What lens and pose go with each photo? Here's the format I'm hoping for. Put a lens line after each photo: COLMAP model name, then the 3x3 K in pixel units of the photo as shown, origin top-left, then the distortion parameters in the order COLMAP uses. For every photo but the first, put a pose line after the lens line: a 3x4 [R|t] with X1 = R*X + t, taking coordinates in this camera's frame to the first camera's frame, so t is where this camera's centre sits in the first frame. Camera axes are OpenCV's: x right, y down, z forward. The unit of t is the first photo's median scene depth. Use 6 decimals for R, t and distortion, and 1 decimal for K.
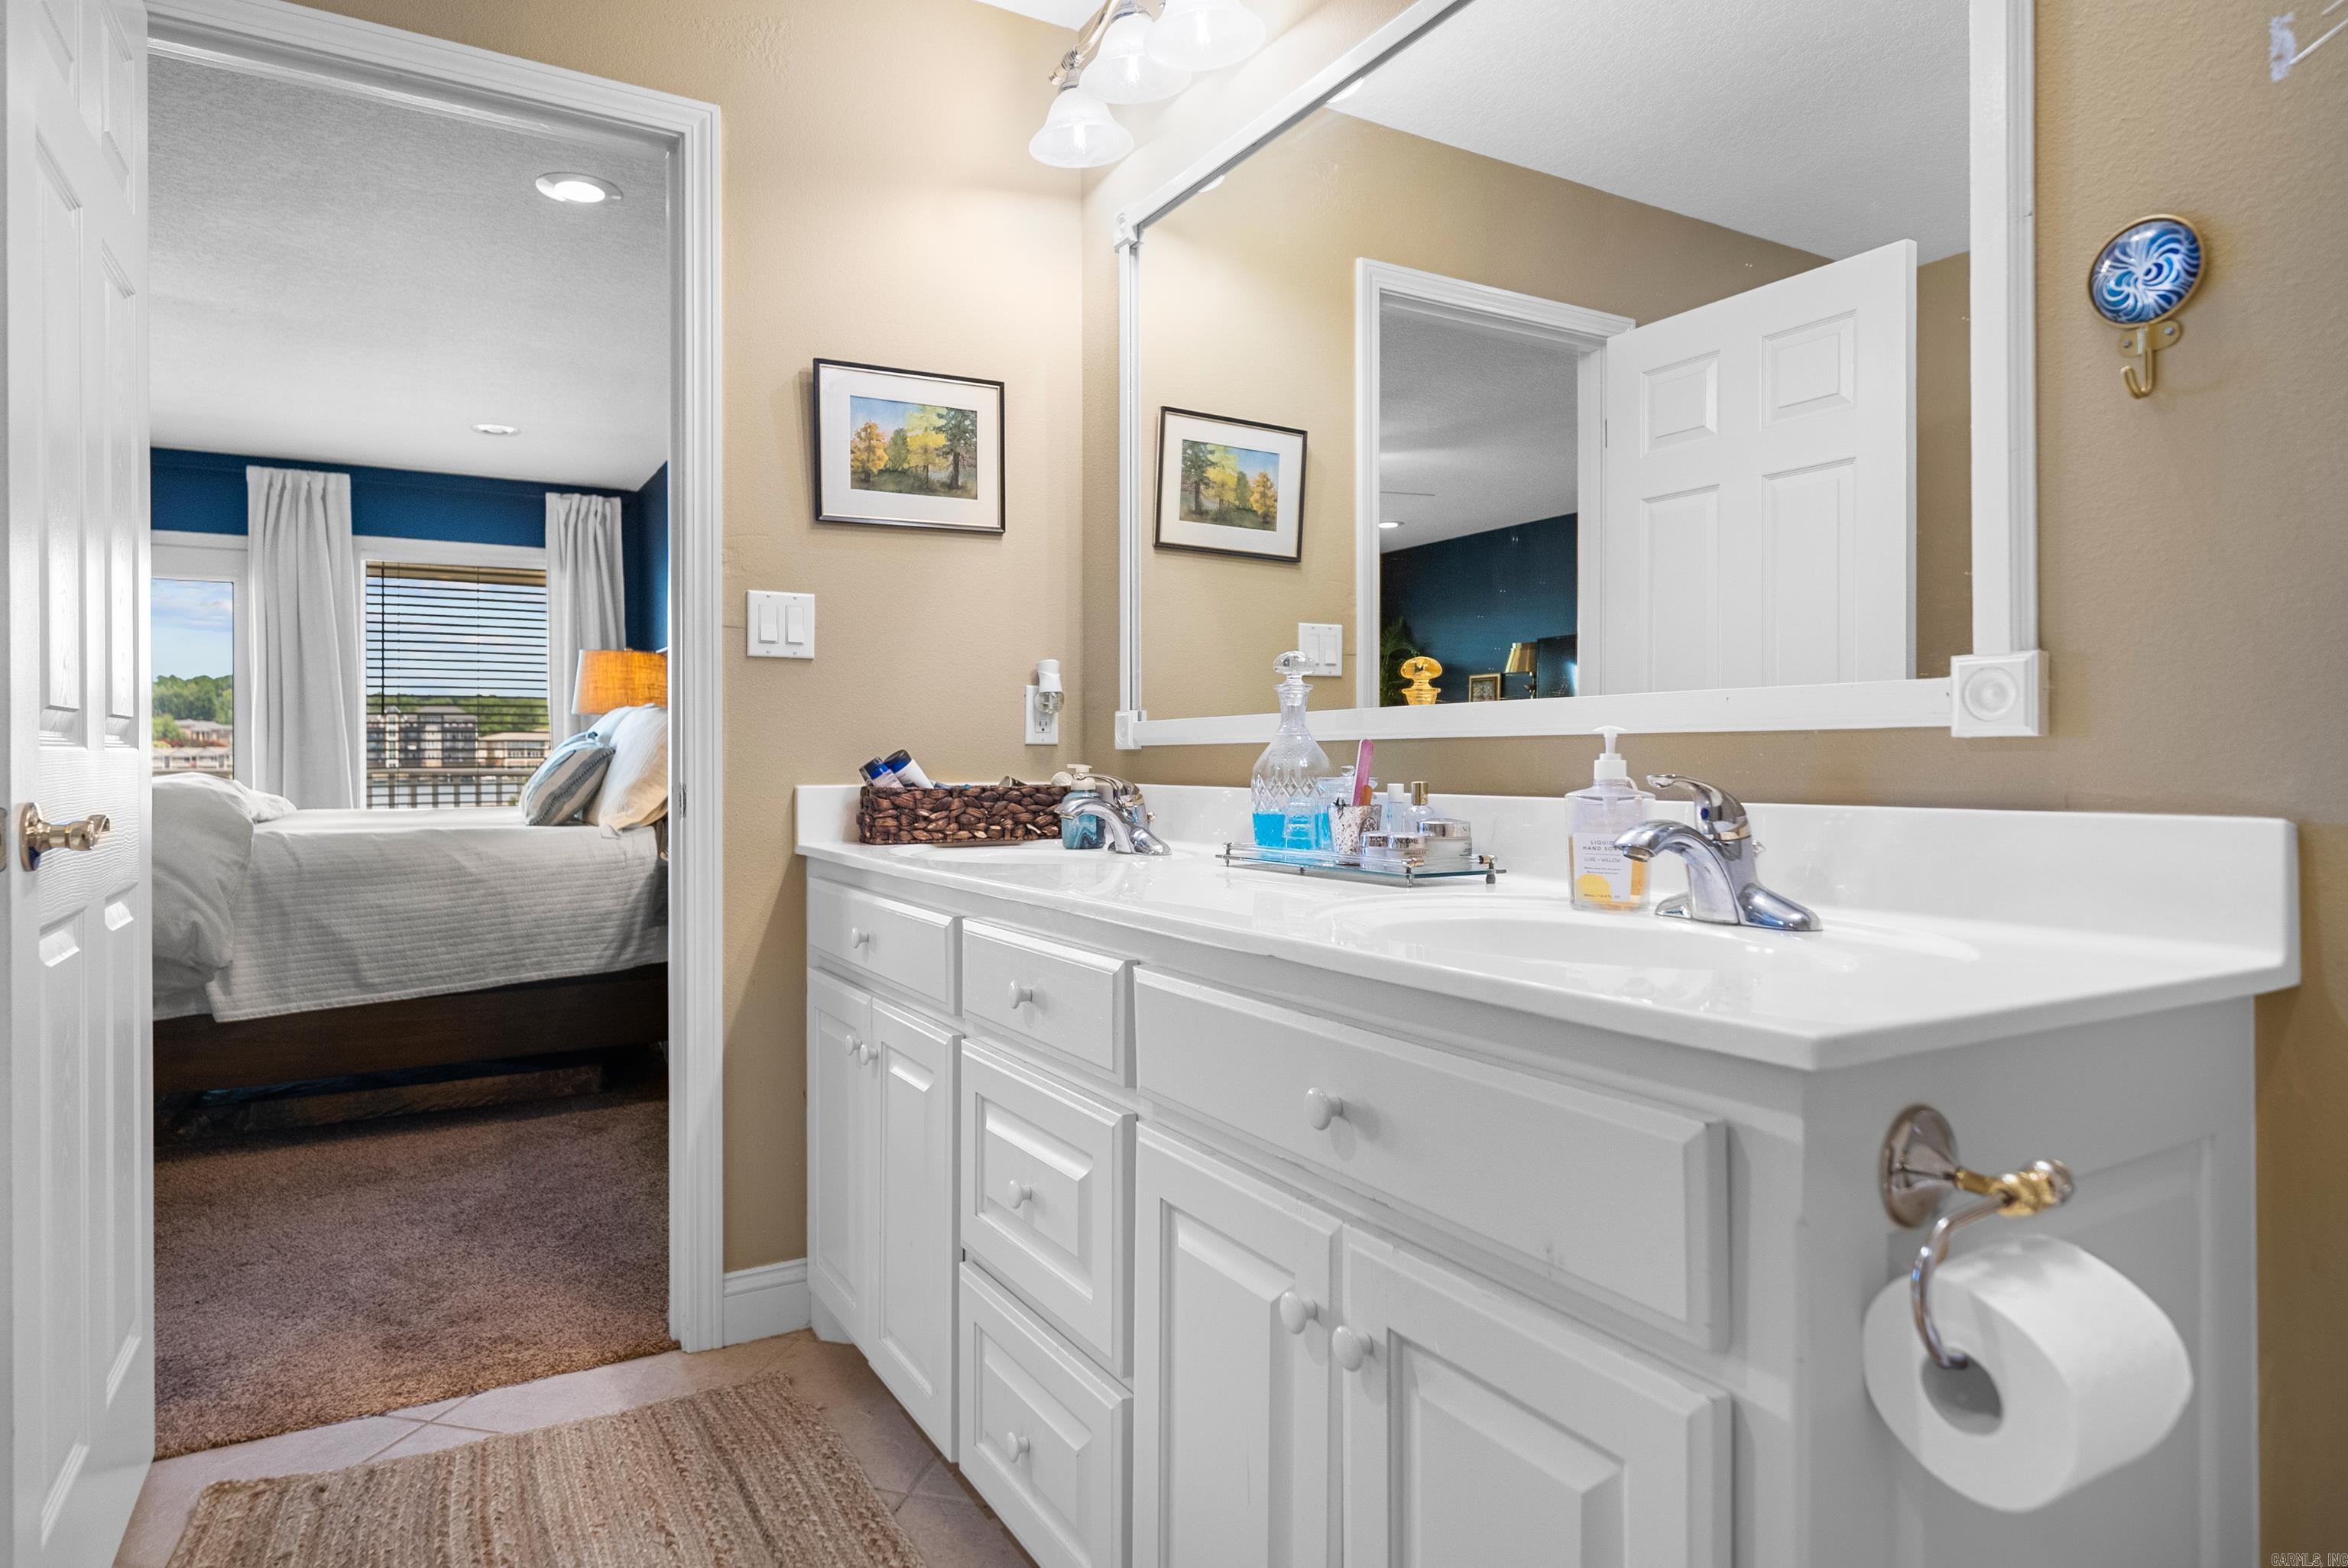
lens RADIAL K [[1377.7, 0, 1184.3], [0, 1377.7, 771.5], [0, 0, 1]] dist [0.000711, 0.000240]
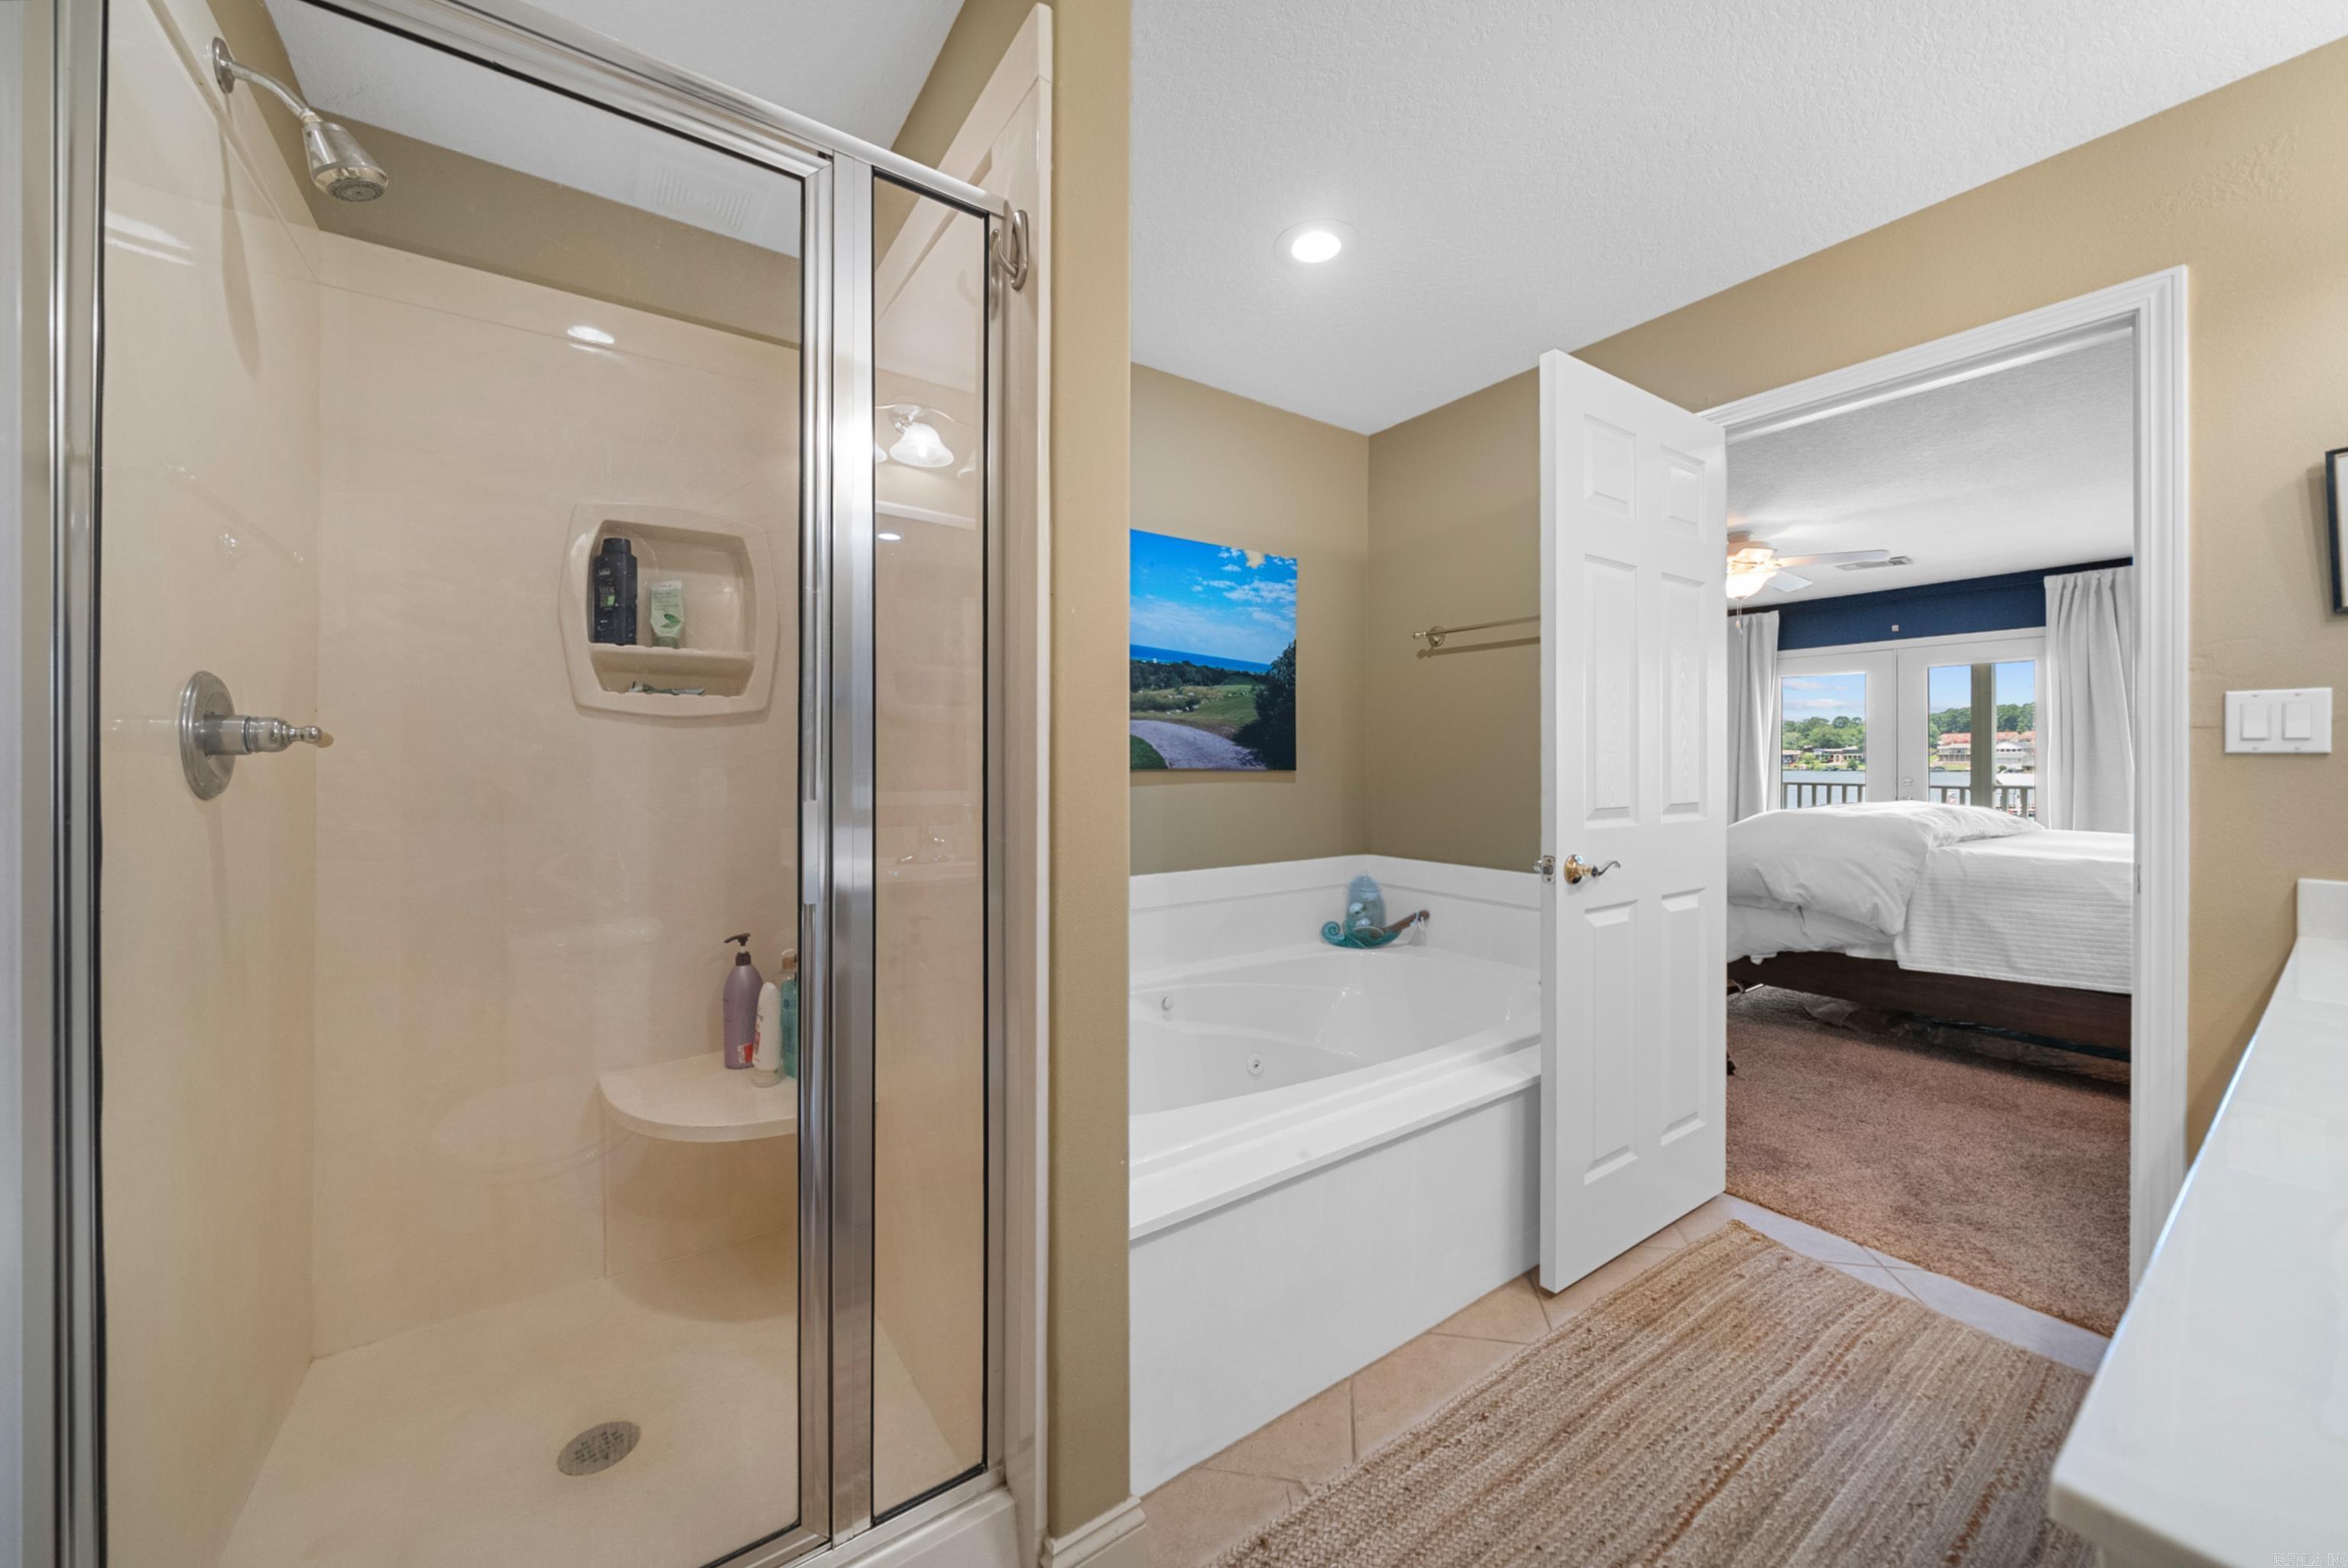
lens RADIAL K [[836.9, 0, 1169.0], [0, 836.9, 763.5], [0, 0, 1]] dist [-0.000621, -0.000172]
pose [[0.072763, 0.004717, -0.997338, 0.244748], [-0.008150, 0.999958, 0.004134, -0.062988], [0.997316, 0.007828, 0.072799, 0.111423]]
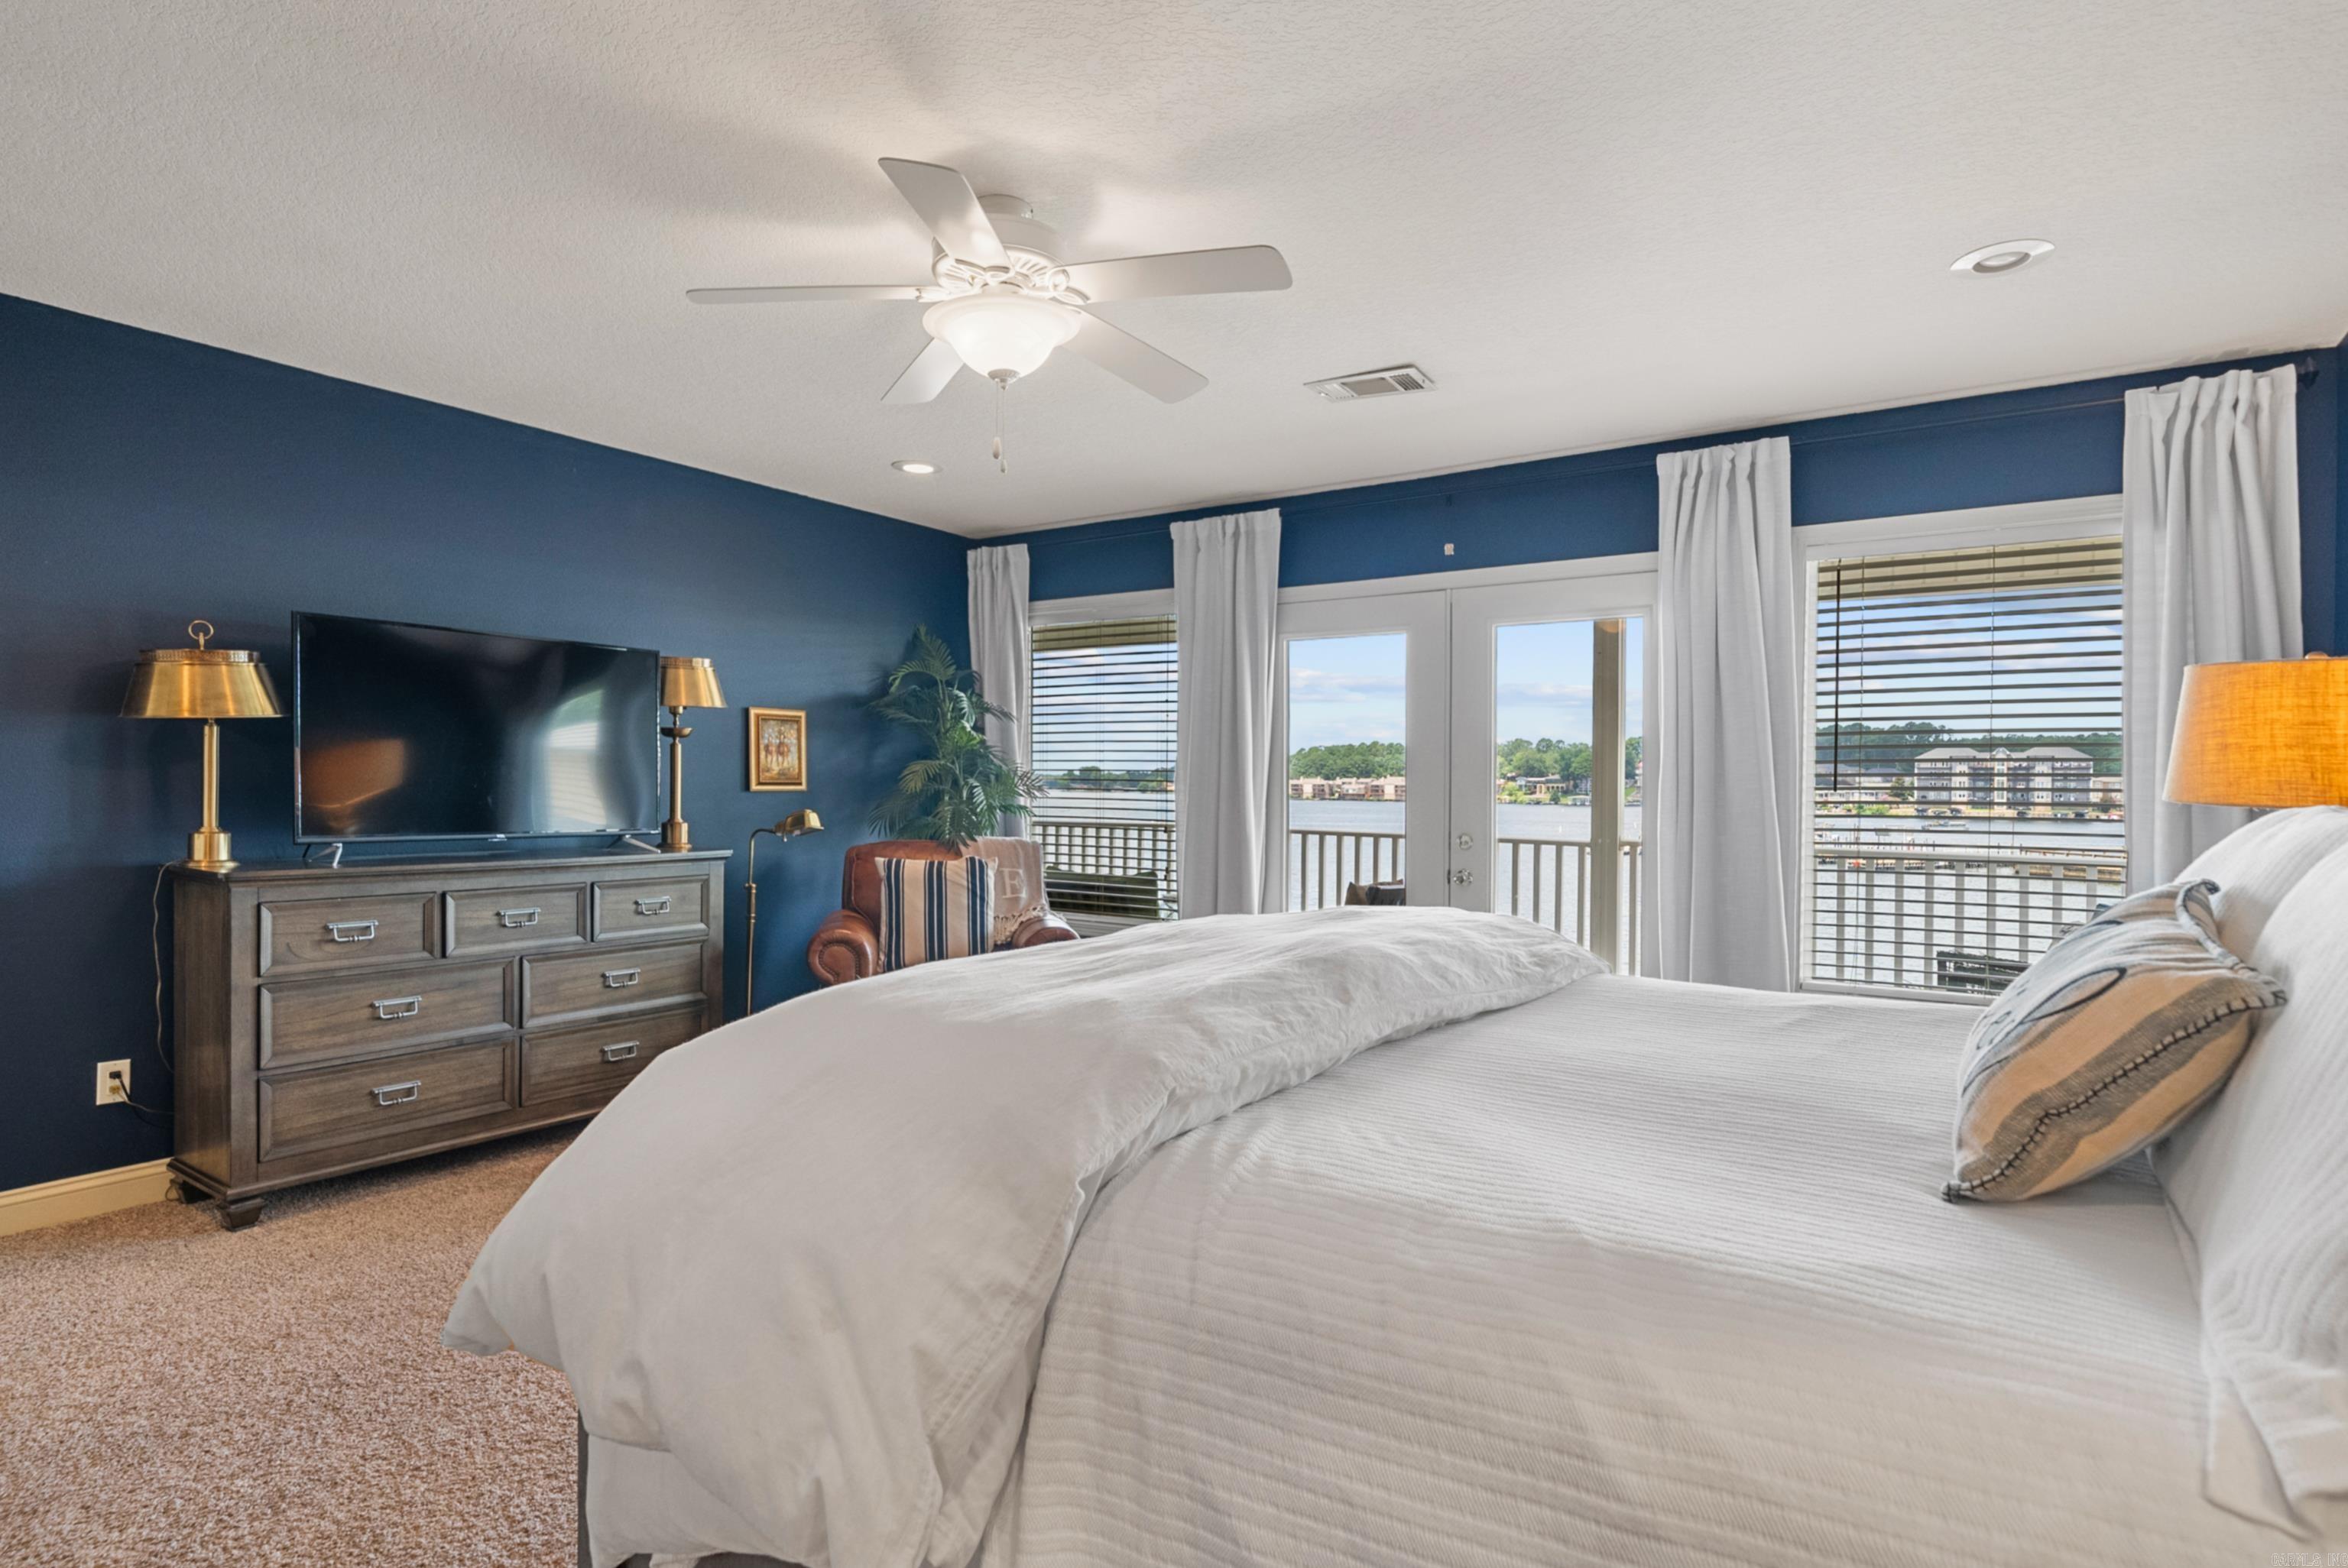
lens RADIAL K [[1210.4, 0, 1175.4], [0, 1210.4, 789.9], [0, 0, 1]] dist [0.003680, 0.000896]
pose [[0.433352, 0.007872, -0.901191, -0.468591], [-0.018915, 0.999821, -0.000362, -0.084561], [0.901026, 0.017203, 0.433423, 1.118394]]
